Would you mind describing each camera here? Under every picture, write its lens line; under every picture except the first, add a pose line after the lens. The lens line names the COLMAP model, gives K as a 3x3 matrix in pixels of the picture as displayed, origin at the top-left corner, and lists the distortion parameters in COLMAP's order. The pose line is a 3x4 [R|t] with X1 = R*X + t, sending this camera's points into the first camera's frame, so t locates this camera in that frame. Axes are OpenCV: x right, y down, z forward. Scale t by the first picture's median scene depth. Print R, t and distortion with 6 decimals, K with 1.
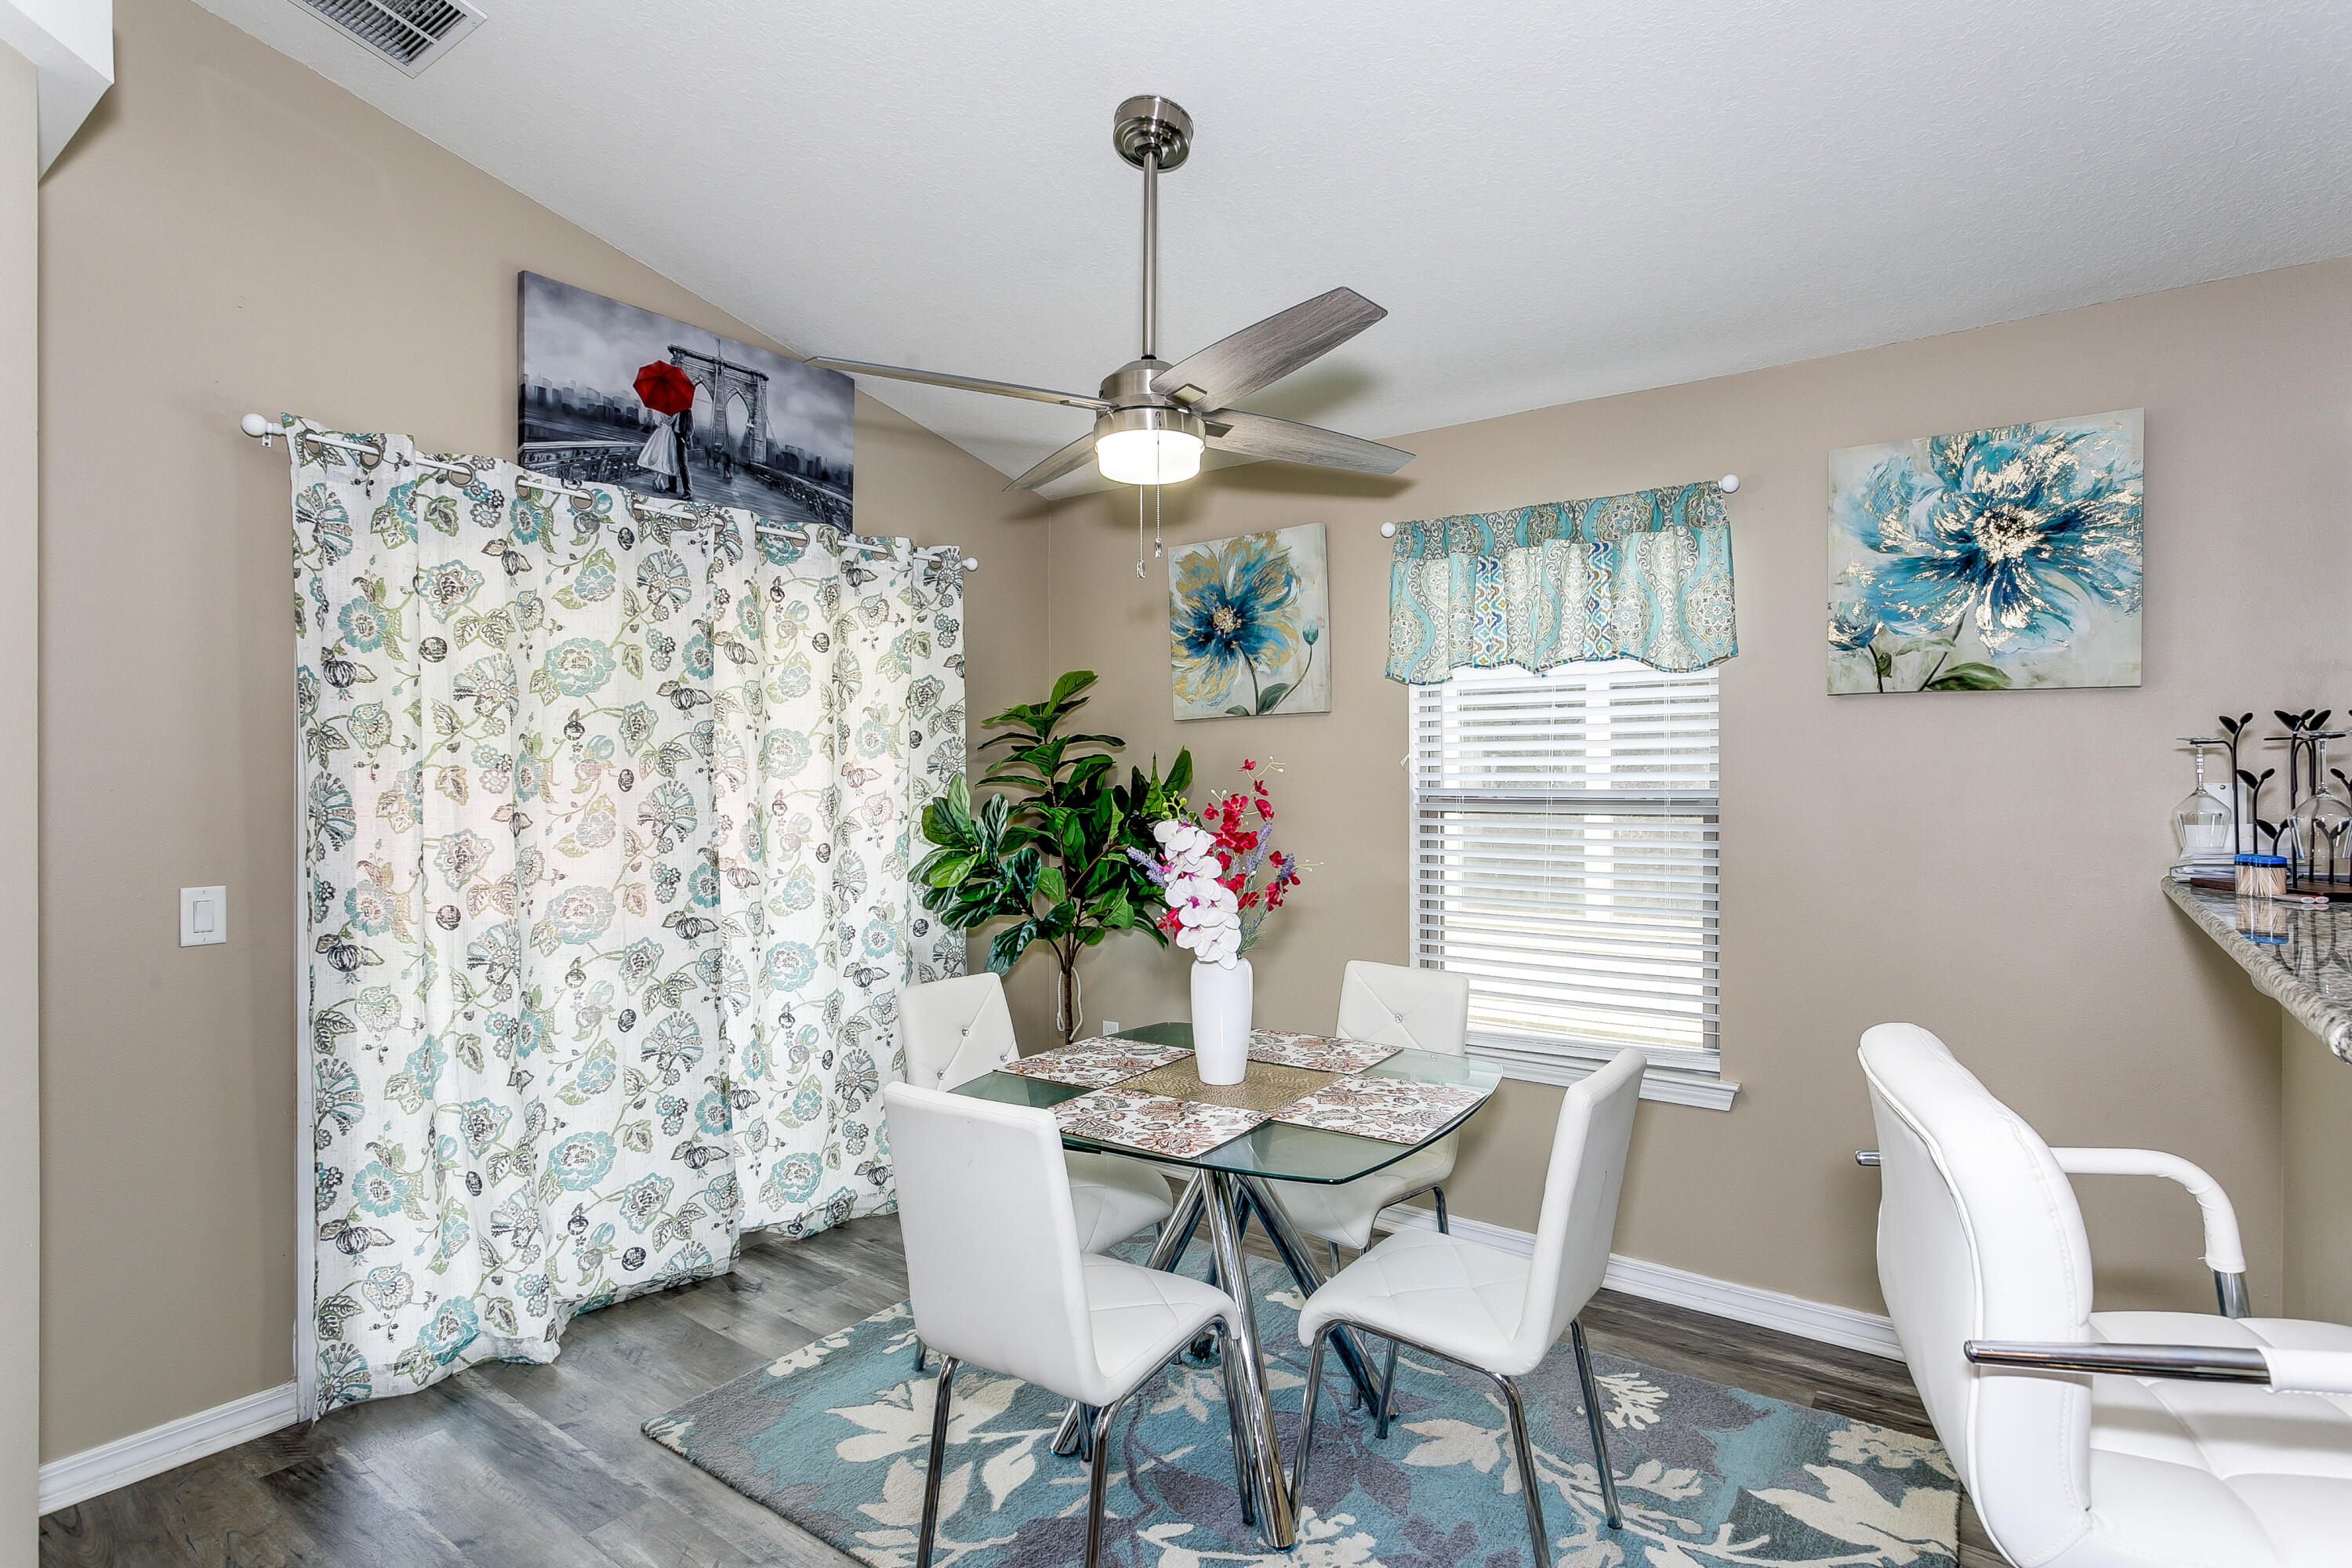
lens RADIAL K [[1174.6, 0, 1168.4], [0, 1174.6, 782.4], [0, 0, 1]] dist [-0.002460, 0.000529]
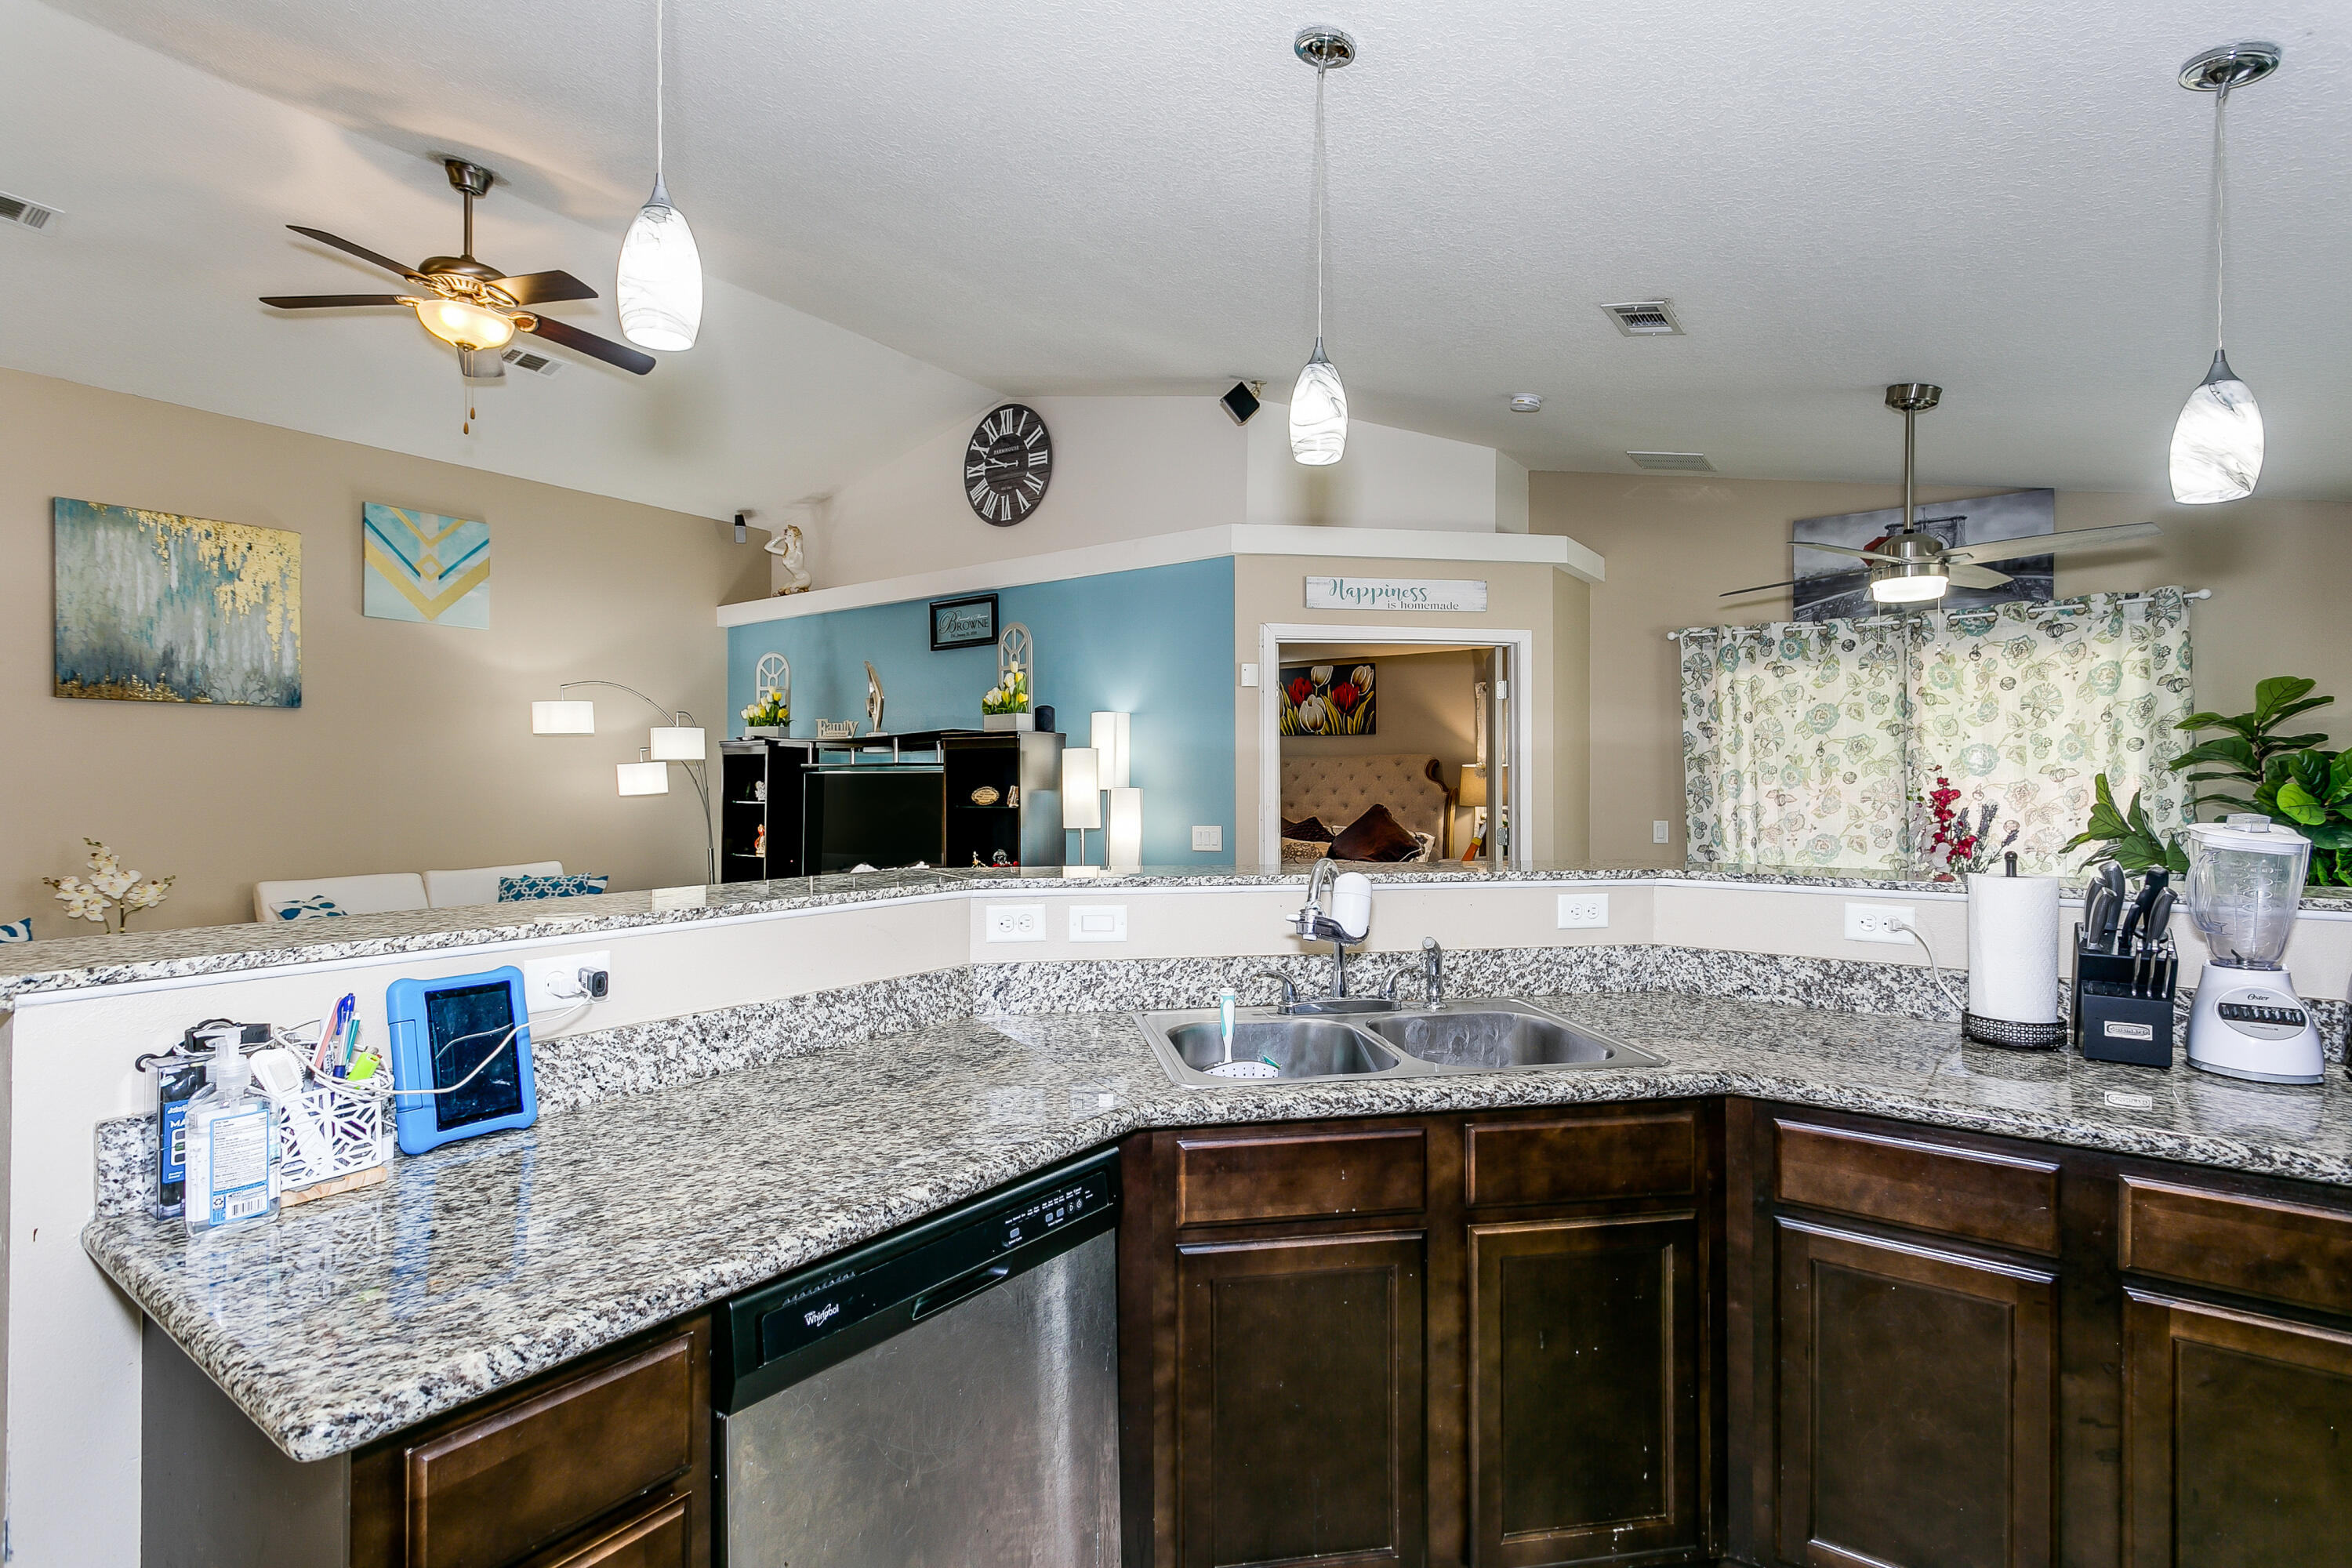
lens RADIAL K [[1101.3, 0, 1178.0], [0, 1101.3, 782.5], [0, 0, 1]] dist [0.002079, 0.000492]
pose [[0.022622, 0.001161, -0.999743, 1.267187], [0.002602, 0.999996, 0.001220, 0.000478], [0.999741, -0.002629, 0.022619, -0.084282]]
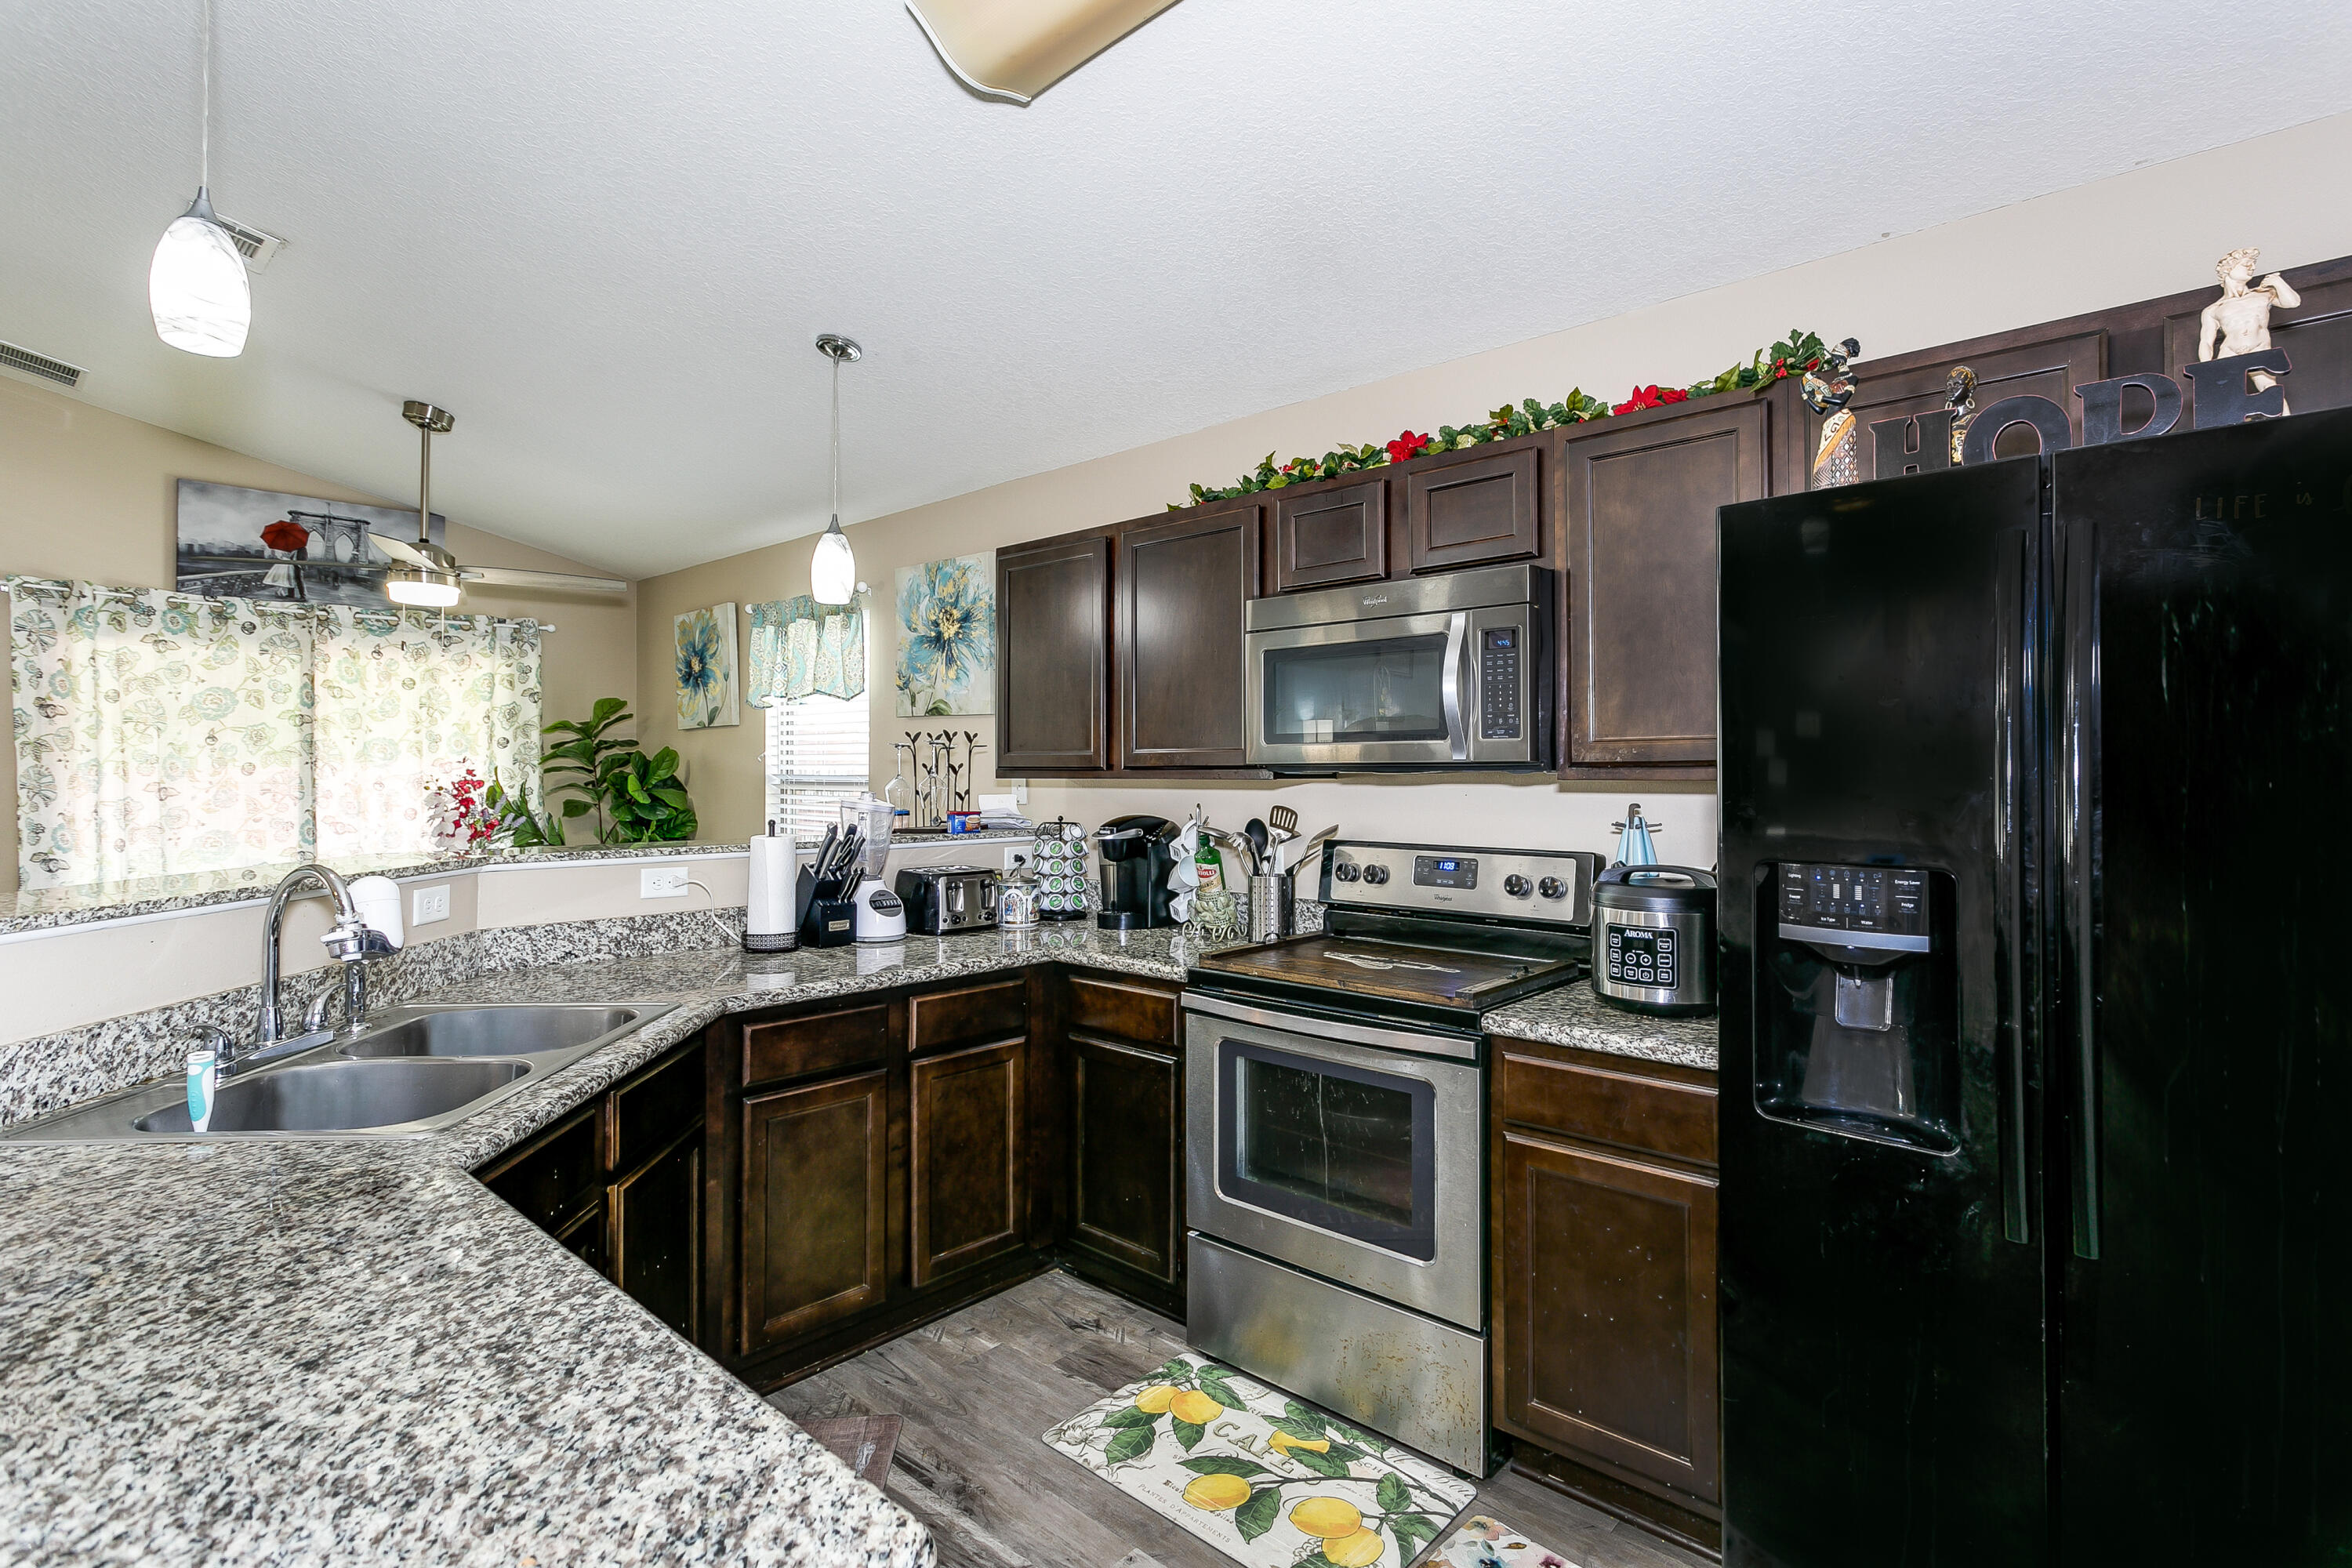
lens RADIAL K [[1111.0, 0, 1171.7], [0, 1111.0, 763.8], [0, 0, 1]] dist [0.001020, -0.000039]
pose [[0.995113, 0.000330, -0.098741, 1.072458], [-0.001099, 0.999970, -0.007732, 0.001773], [0.098735, 0.007803, 0.995083, -0.495777]]
